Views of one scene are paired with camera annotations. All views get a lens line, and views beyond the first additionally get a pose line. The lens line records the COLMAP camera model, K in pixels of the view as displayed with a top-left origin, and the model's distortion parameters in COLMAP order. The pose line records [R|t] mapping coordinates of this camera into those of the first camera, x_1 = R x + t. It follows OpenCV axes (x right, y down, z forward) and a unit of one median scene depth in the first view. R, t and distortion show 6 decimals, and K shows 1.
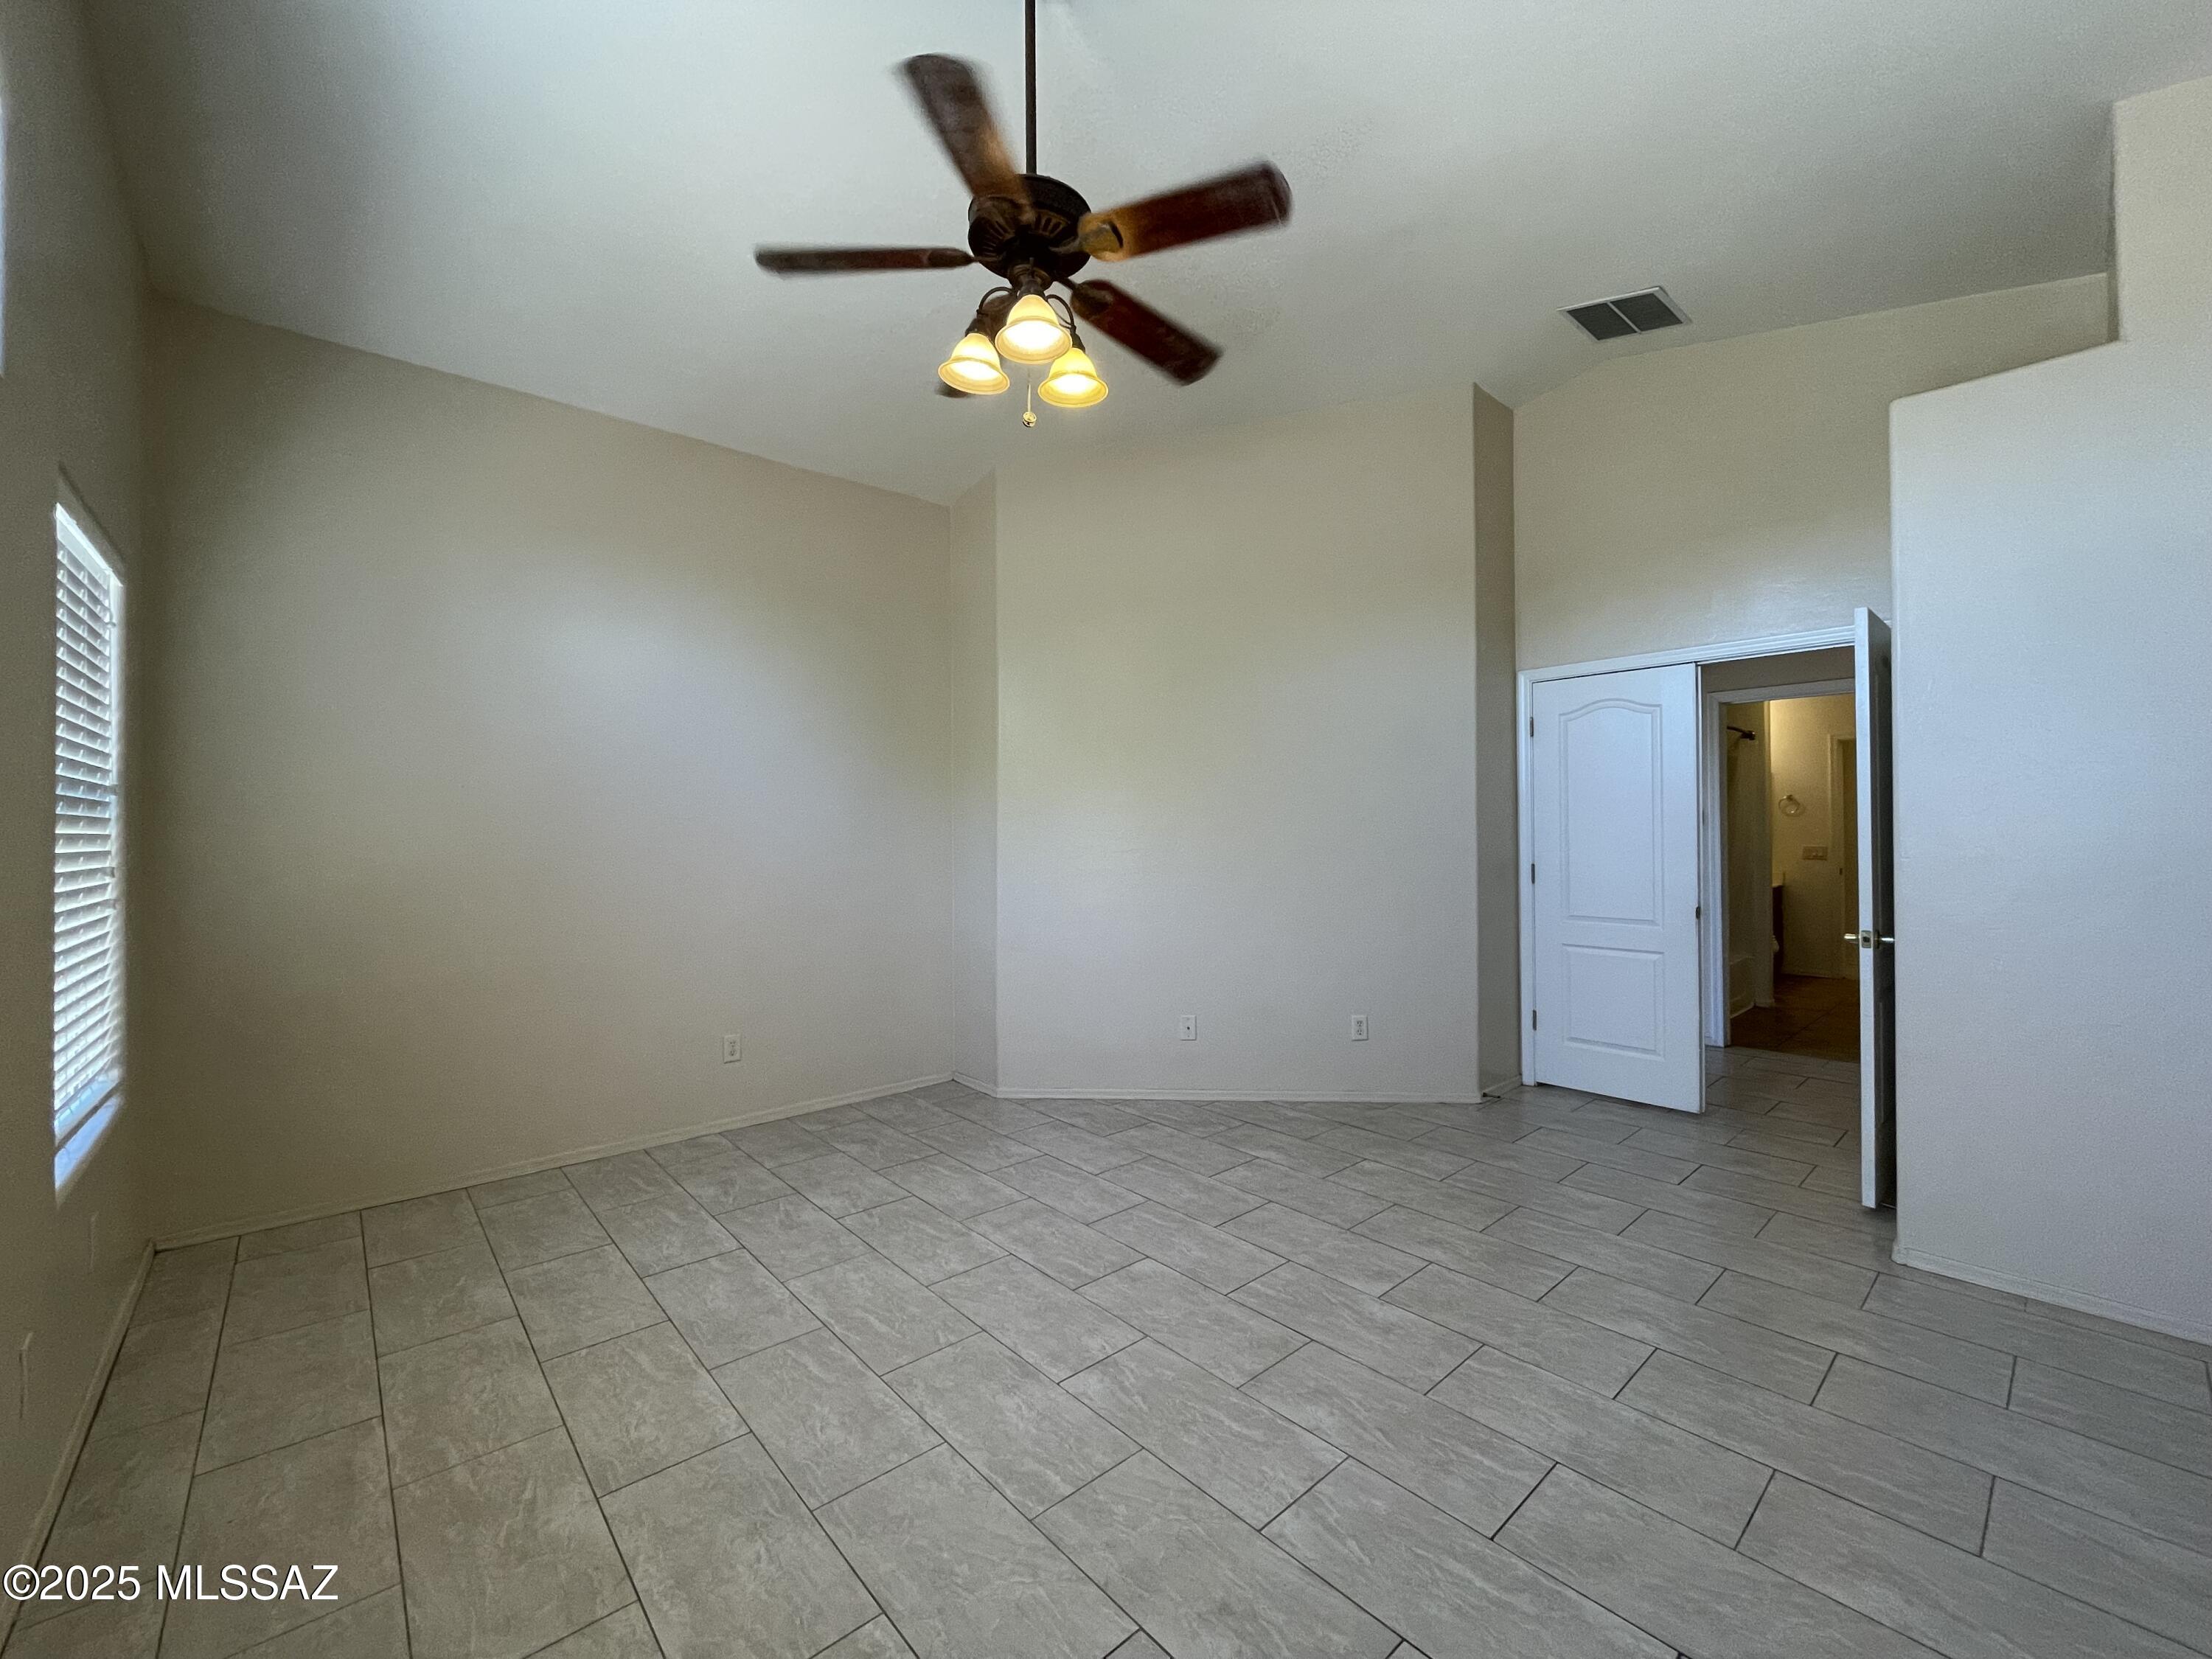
lens RADIAL K [[892.0, 0, 1107.8], [0, 892.0, 831.2], [0, 0, 1]] dist [-0.000685, -0.000180]
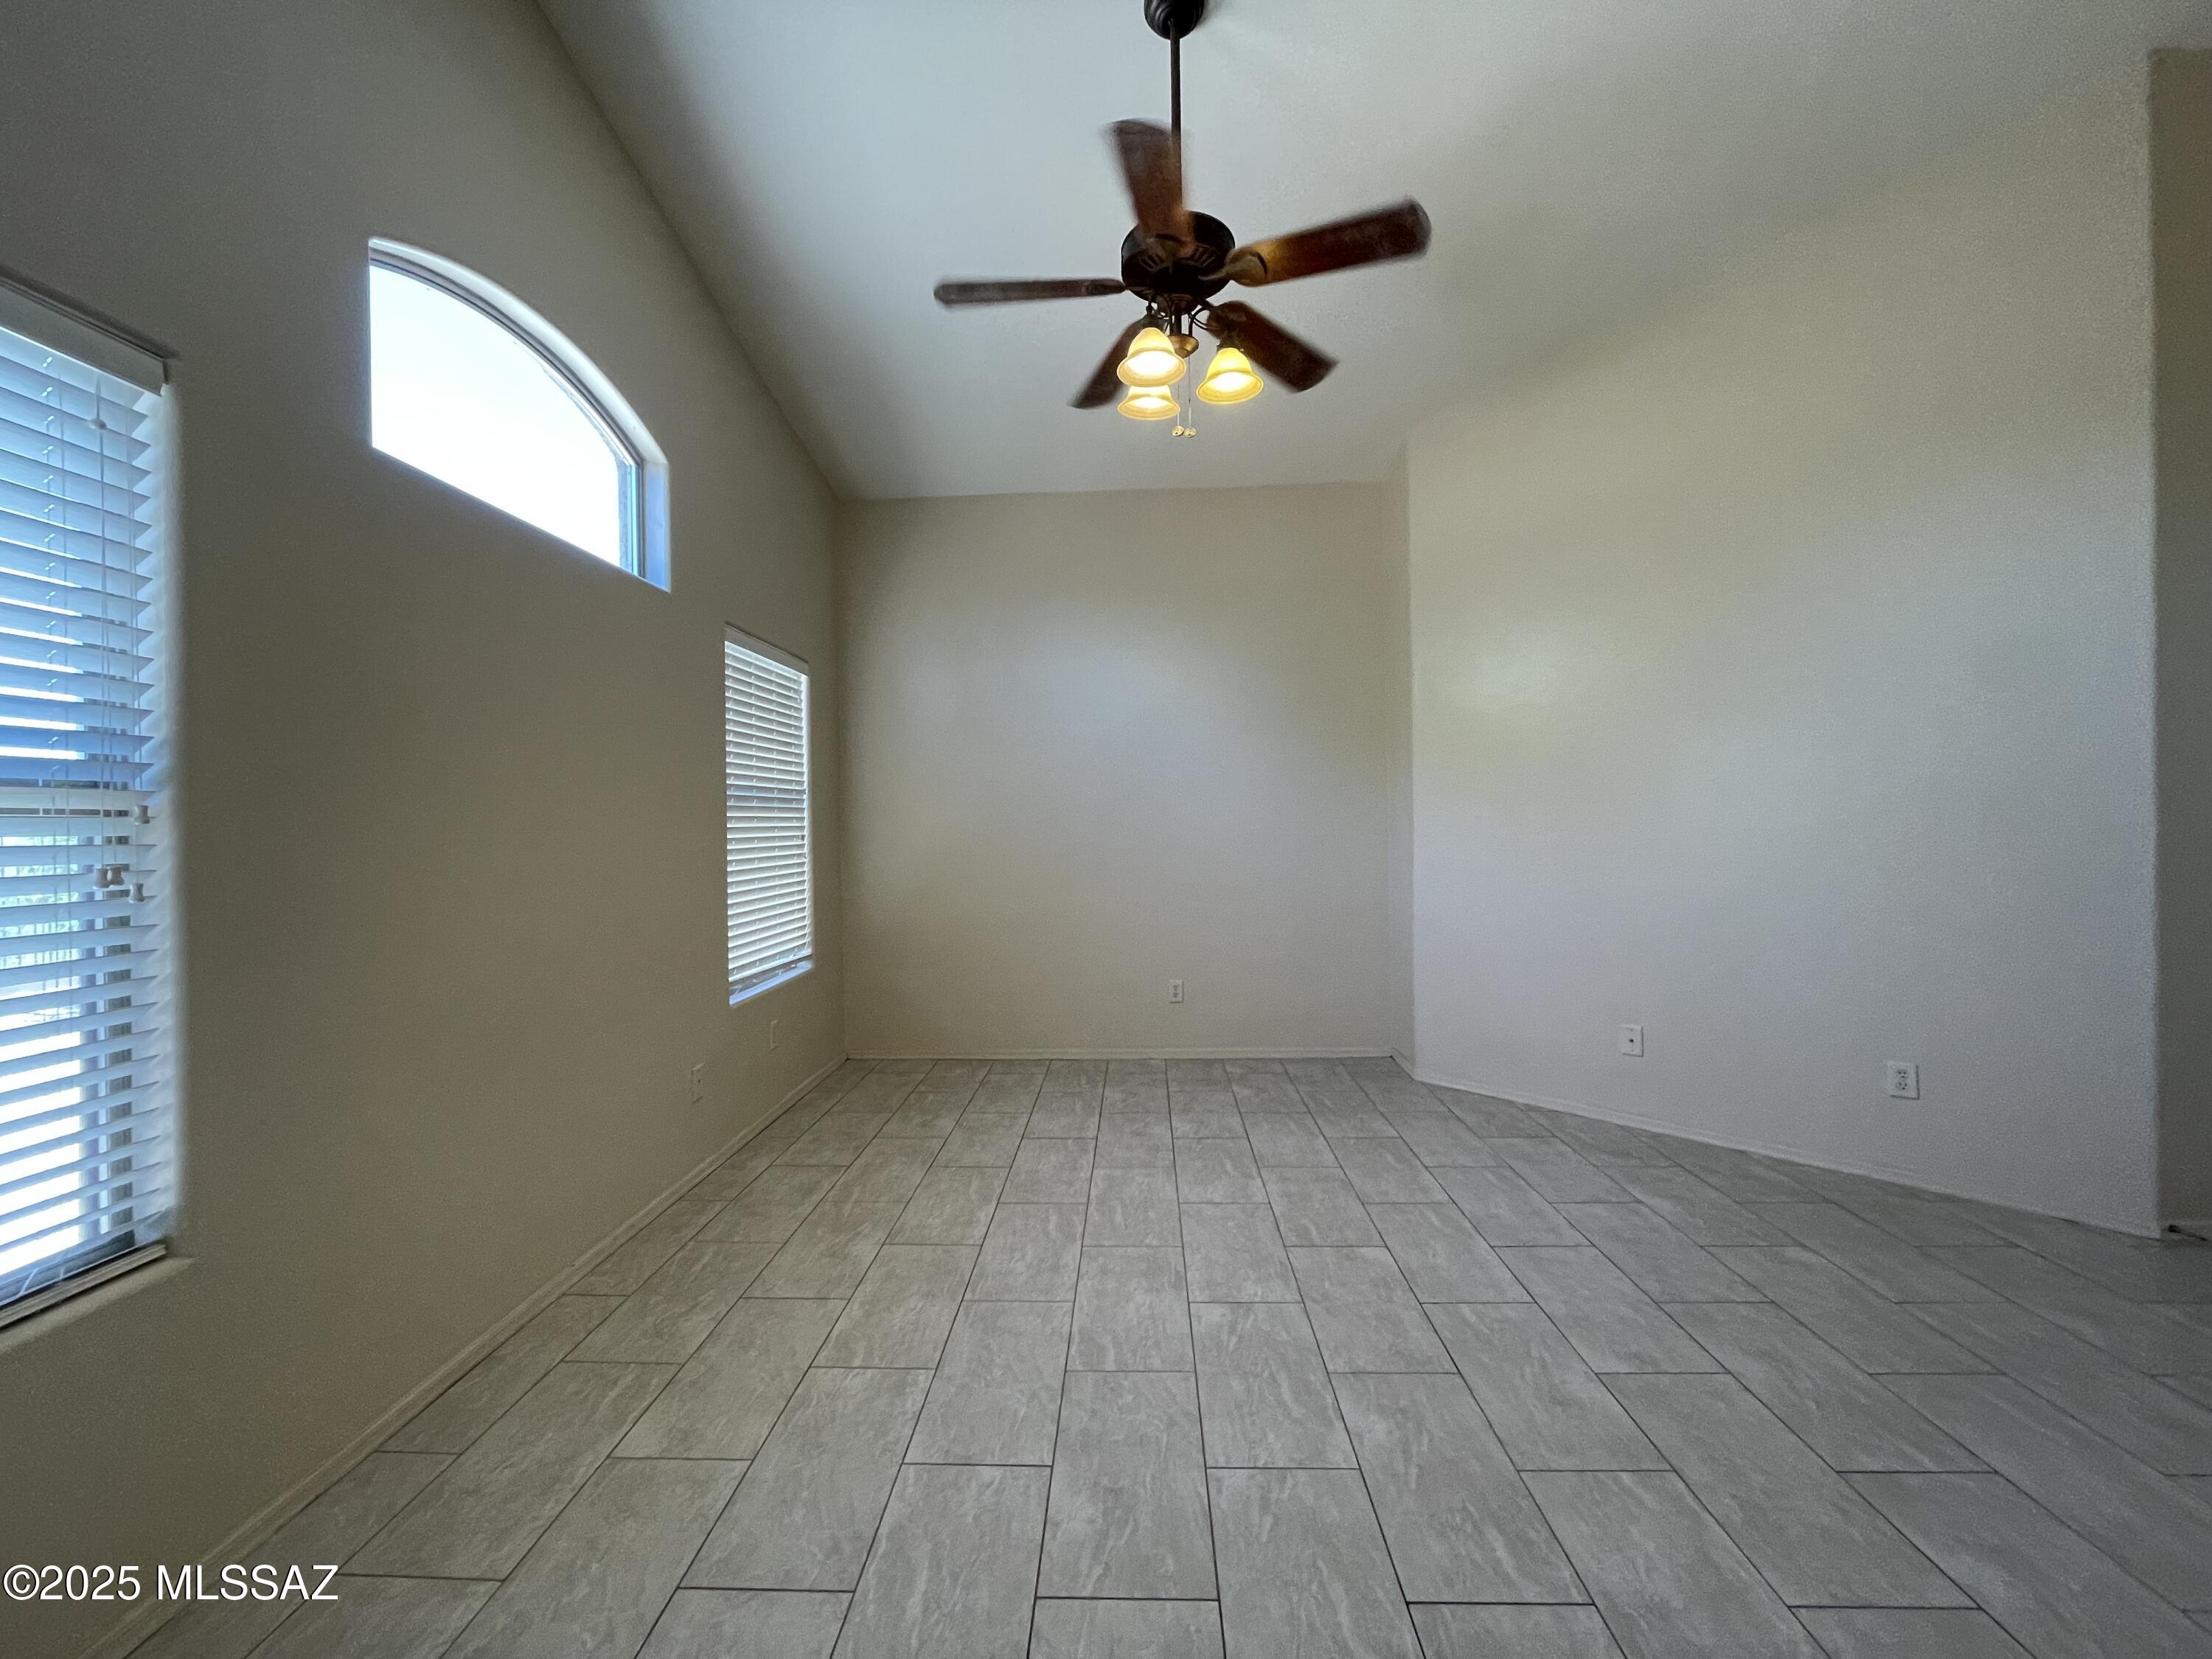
lens RADIAL K [[892.0, 0, 1112.7], [0, 892.0, 829.0], [0, 0, 1]] dist [-0.000685, -0.000180]
pose [[0.727756, 0.002501, -0.685832, 0.454096], [0.011784, 0.999800, 0.016149, 0.005477], [0.685735, -0.019834, 0.727581, 0.094887]]
